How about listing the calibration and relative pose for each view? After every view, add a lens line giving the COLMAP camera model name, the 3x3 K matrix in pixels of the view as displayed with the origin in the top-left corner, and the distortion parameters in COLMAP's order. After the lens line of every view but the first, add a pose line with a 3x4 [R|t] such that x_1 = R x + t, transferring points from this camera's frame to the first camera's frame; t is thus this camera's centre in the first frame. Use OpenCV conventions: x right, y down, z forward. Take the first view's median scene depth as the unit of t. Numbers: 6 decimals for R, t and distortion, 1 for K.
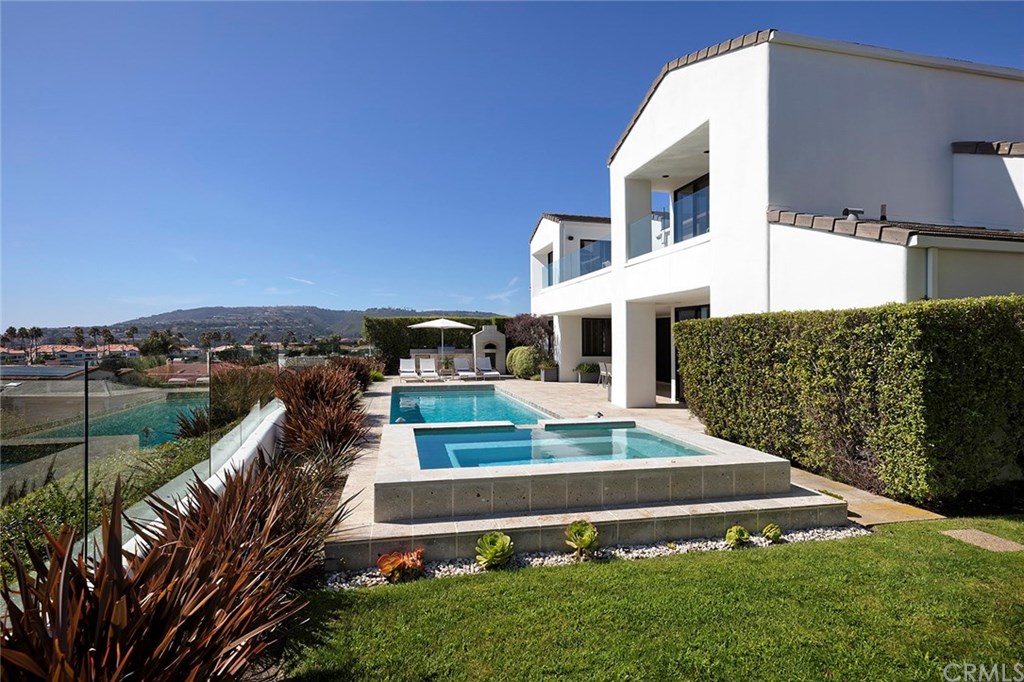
lens RADIAL K [[542.9, 0, 512.0], [0, 542.9, 341.0], [0, 0, 1]] dist [-0.038783, 0.000042]
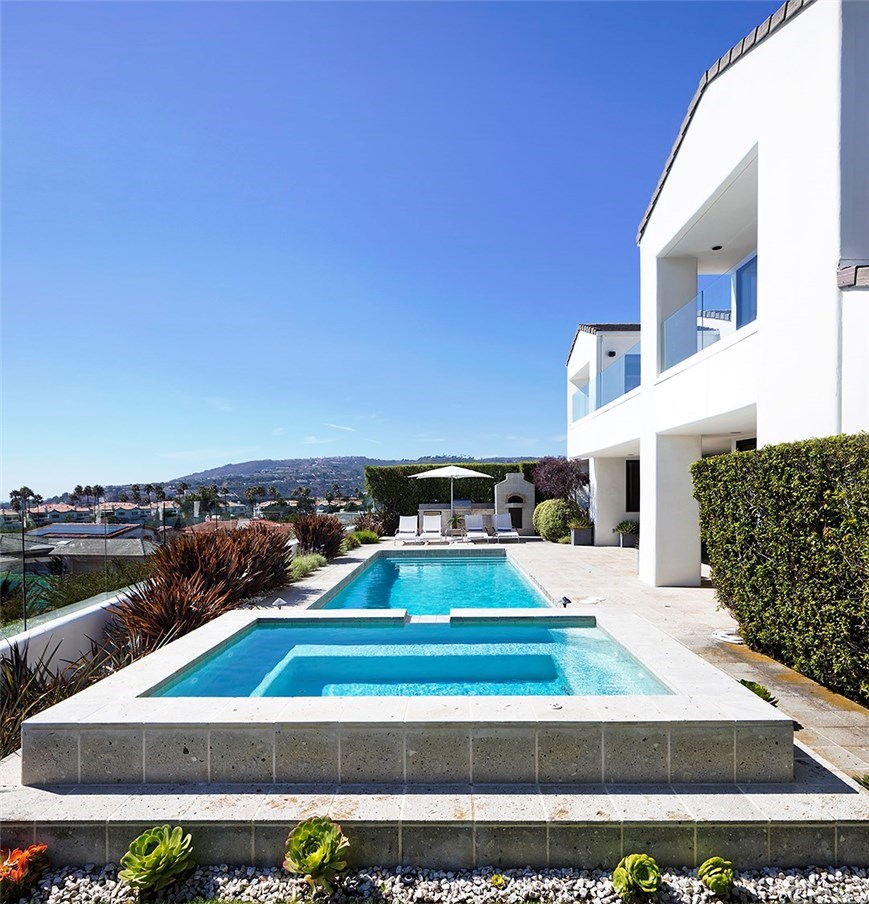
lens RADIAL K [[642.6, 0, 436.3], [0, 642.6, 511.3], [0, 0, 1]] dist [-0.021943, 0.000633]
pose [[0.973852, -0.005216, -0.227122, 0.117274], [0.011583, 0.999576, 0.026710, 0.000945], [0.226886, -0.028642, 0.973500, 0.120289]]
